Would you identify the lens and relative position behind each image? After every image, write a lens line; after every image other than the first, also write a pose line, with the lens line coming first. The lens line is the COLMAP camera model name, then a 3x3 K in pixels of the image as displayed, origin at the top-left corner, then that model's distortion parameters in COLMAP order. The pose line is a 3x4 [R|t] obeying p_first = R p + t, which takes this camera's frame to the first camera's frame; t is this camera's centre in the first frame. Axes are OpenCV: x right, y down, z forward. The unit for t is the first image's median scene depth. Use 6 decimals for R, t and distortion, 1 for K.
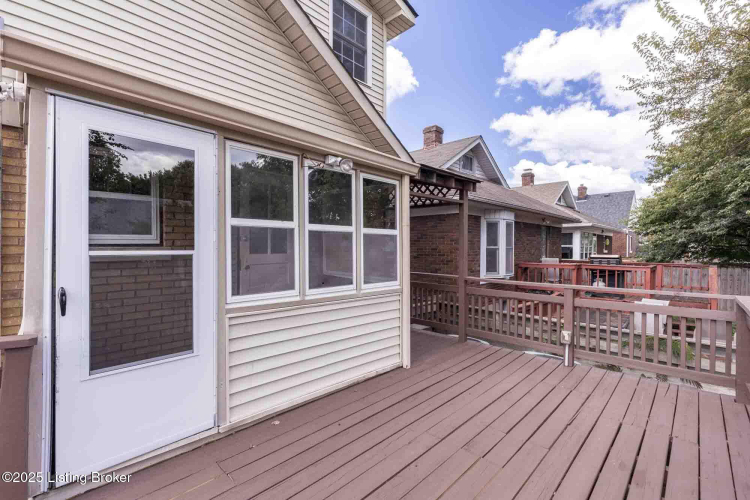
lens RADIAL K [[338.3, 0, 374.0], [0, 338.3, 251.8], [0, 0, 1]] dist [0.006356, 0.000151]
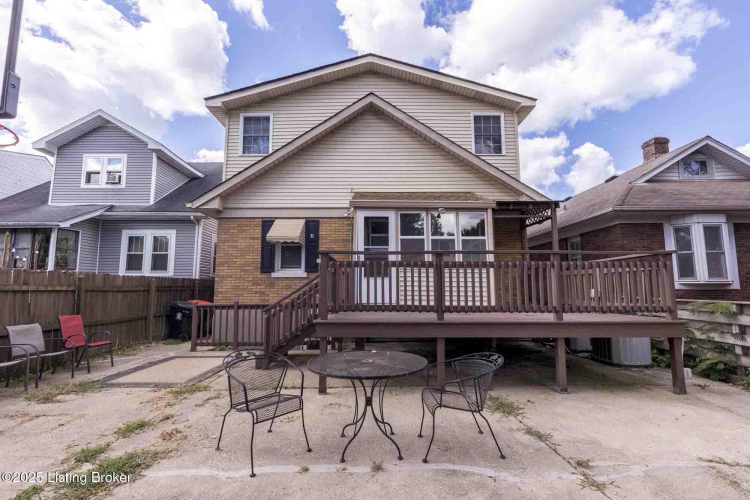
lens RADIAL K [[336.6, 0, 368.9], [0, 336.6, 250.3], [0, 0, 1]] dist [0.005704, -0.000025]
pose [[0.692835, -0.084326, -0.716149, 0.732460], [-0.006955, 0.992311, -0.123573, 0.192355], [0.721063, 0.090597, 0.686921, -0.601502]]
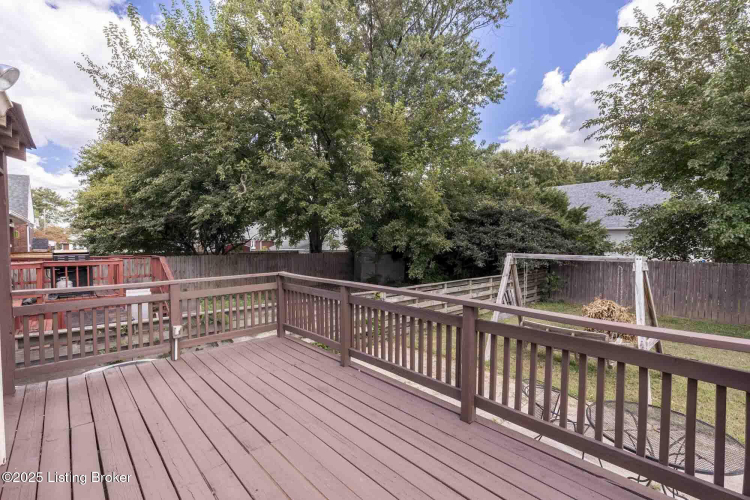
lens RADIAL K [[340.8, 0, 371.7], [0, 340.8, 250.5], [0, 0, 1]] dist [0.006899, -0.000034]
pose [[0.073532, -0.031828, 0.996785, -0.307512], [0.013475, 0.999431, 0.030919, -0.011958], [-0.997202, 0.011158, 0.073919, 0.254435]]
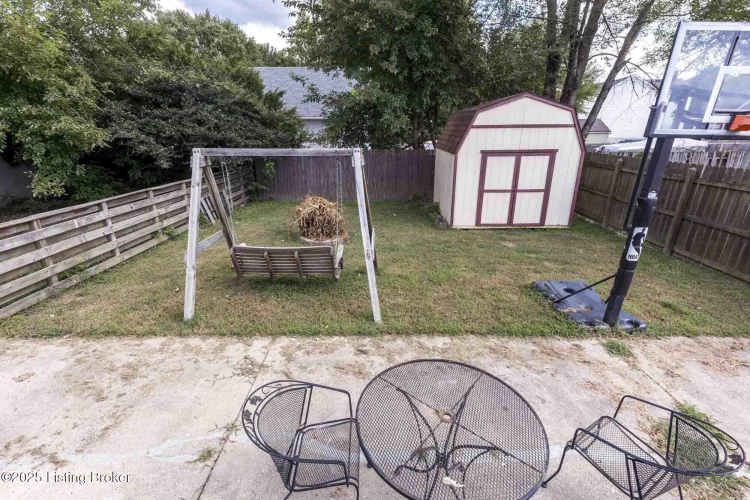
lens RADIAL K [[340.8, 0, 371.7], [0, 340.8, 250.5], [0, 0, 1]] dist [0.006899, -0.000034]
pose [[-0.671653, -0.245230, 0.699103, 0.123064], [0.011313, 0.940124, 0.340644, 0.001132], [-0.740780, 0.236704, -0.628663, 0.082668]]
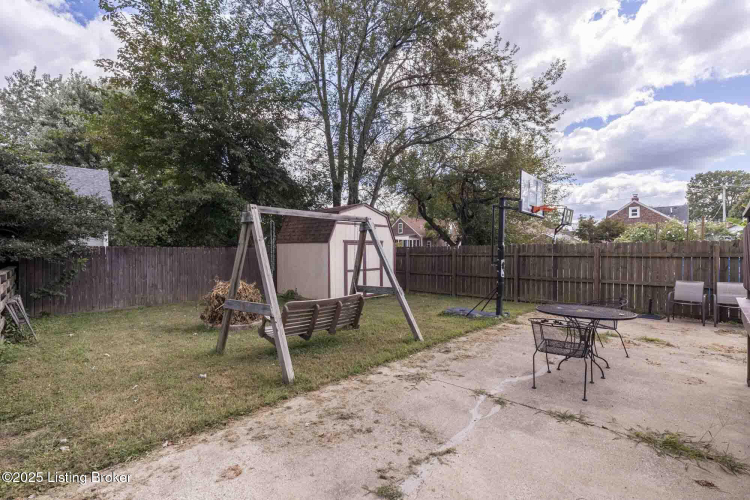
lens RADIAL K [[338.3, 0, 374.0], [0, 338.3, 251.8], [0, 0, 1]] dist [0.006356, 0.000151]
pose [[-0.999804, 0.001732, 0.019716, 0.786909], [0.001947, 0.999939, 0.010877, 0.160444], [-0.019696, 0.010913, -0.999746, 0.655976]]
